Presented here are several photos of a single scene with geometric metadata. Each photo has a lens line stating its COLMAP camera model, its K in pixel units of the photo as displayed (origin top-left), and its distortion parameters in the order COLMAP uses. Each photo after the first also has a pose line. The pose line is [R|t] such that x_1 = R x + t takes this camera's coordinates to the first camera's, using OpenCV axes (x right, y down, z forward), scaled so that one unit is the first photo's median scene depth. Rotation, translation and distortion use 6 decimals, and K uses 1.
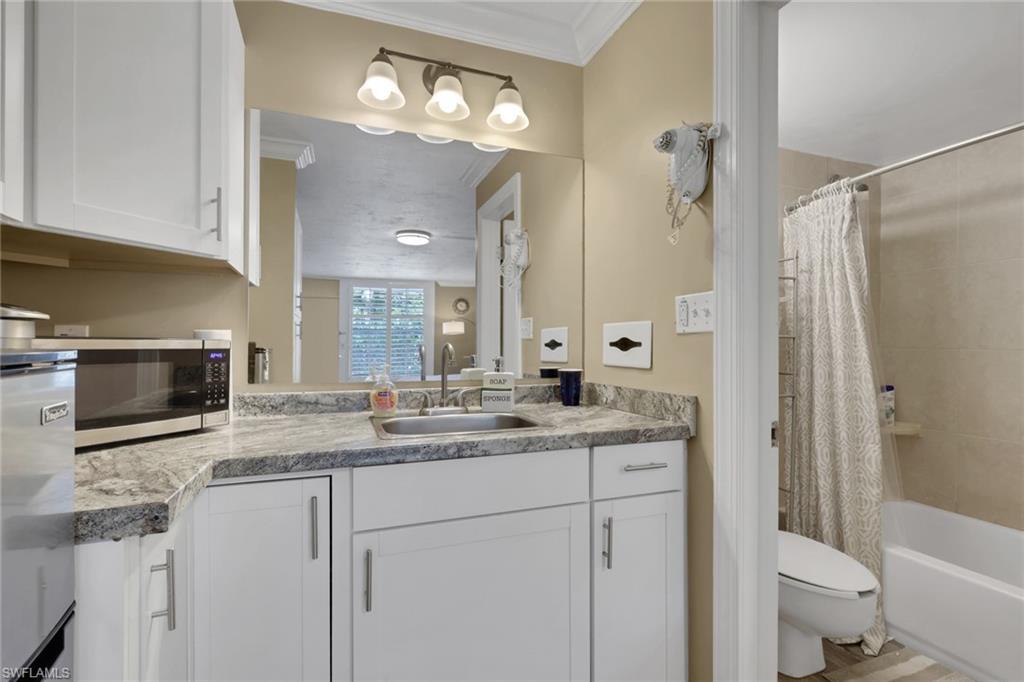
lens RADIAL K [[475.5, 0, 509.2], [0, 475.5, 344.4], [0, 0, 1]] dist [-0.002533, 0.000866]
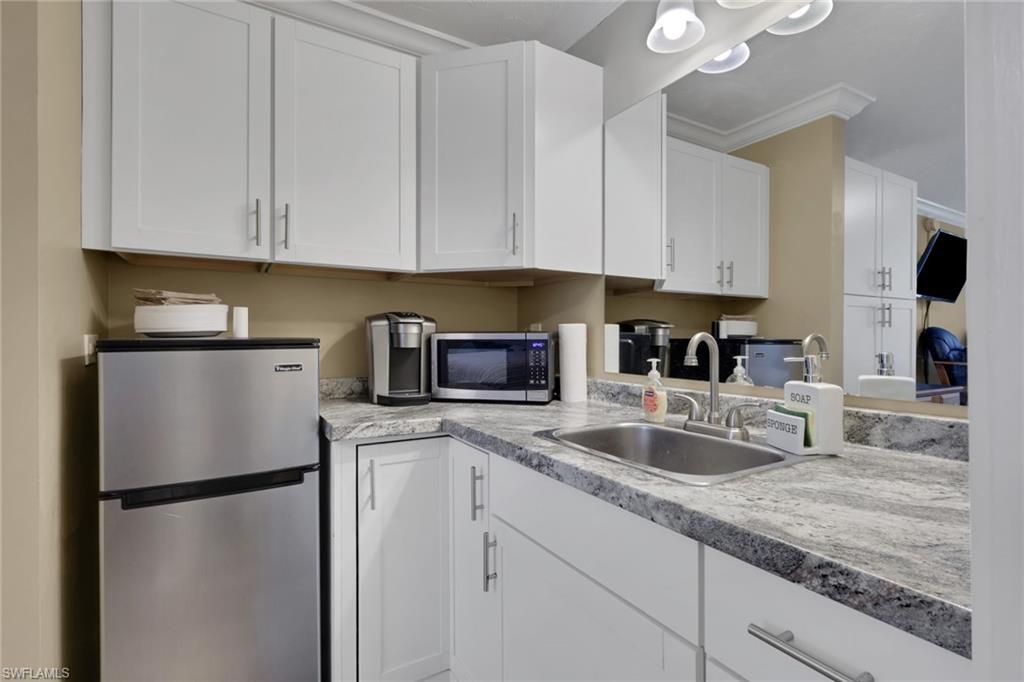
lens RADIAL K [[475.5, 0, 510.6], [0, 475.5, 339.7], [0, 0, 1]] dist [-0.002533, 0.000866]
pose [[0.191794, 0.001170, -0.981434, 0.597917], [0.004296, 0.999989, 0.002032, 0.006879], [0.981426, -0.004606, 0.191787, 0.695537]]
